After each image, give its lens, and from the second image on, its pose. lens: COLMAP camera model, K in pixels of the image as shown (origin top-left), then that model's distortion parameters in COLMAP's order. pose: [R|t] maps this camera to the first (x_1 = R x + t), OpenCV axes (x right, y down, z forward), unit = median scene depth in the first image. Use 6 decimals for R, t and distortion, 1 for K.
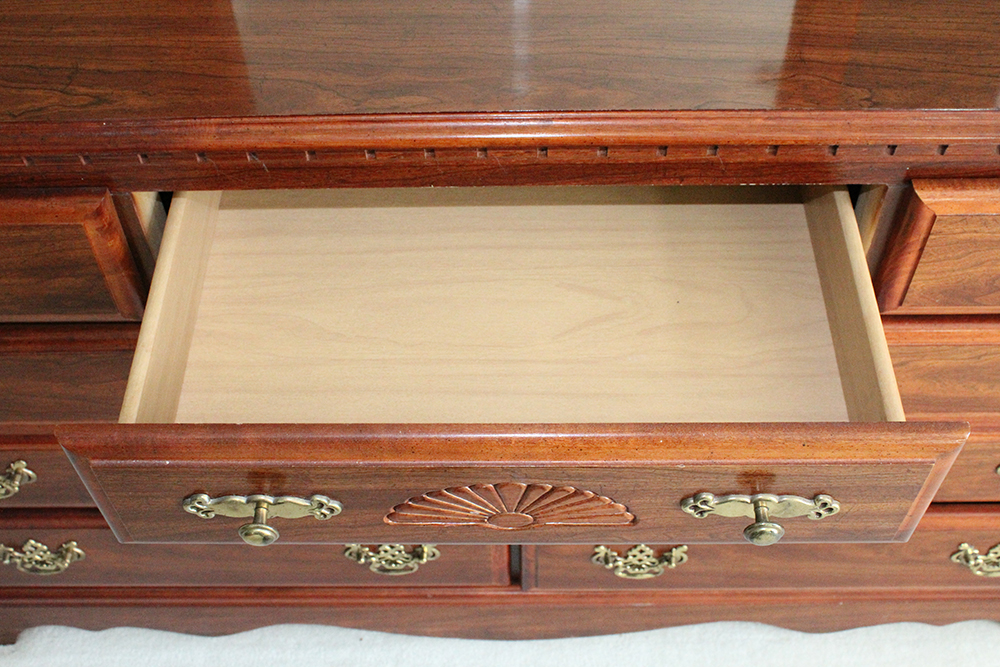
lens RADIAL K [[1161.2, 0, 502.4], [0, 1161.2, 363.0], [0, 0, 1]] dist [-0.060689, 0.000000]
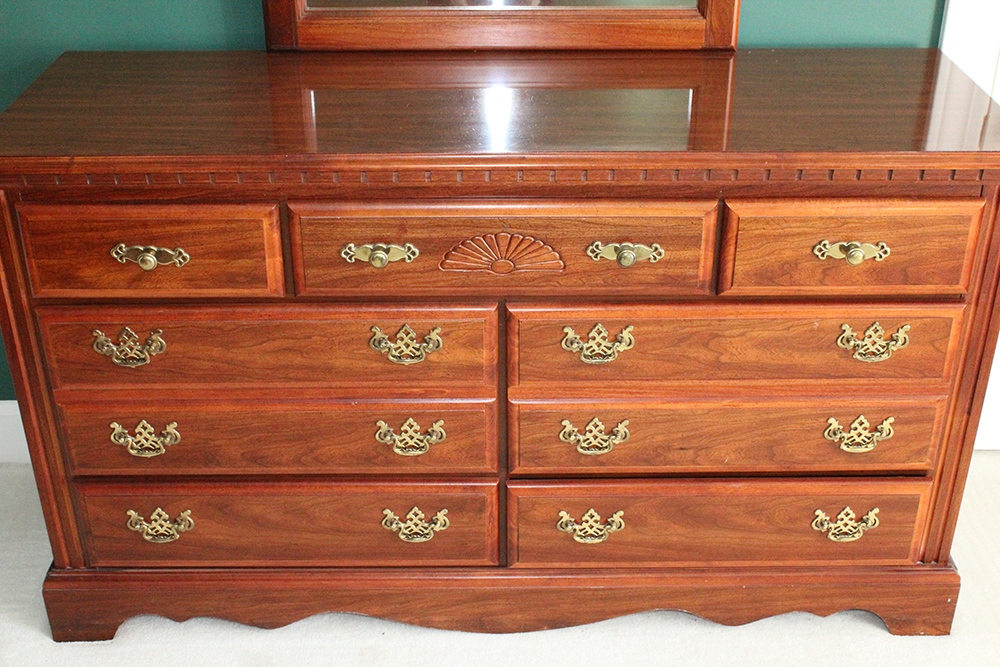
lens RADIAL K [[1175.1, 0, 498.1], [0, 1175.1, 286.0], [0, 0, 1]] dist [-0.053811, 0.000000]
pose [[0.999899, 0.014008, 0.002603, -0.003392], [-0.011335, 0.892774, -0.450362, 0.748123], [-0.008632, 0.450286, 0.892842, -0.549690]]
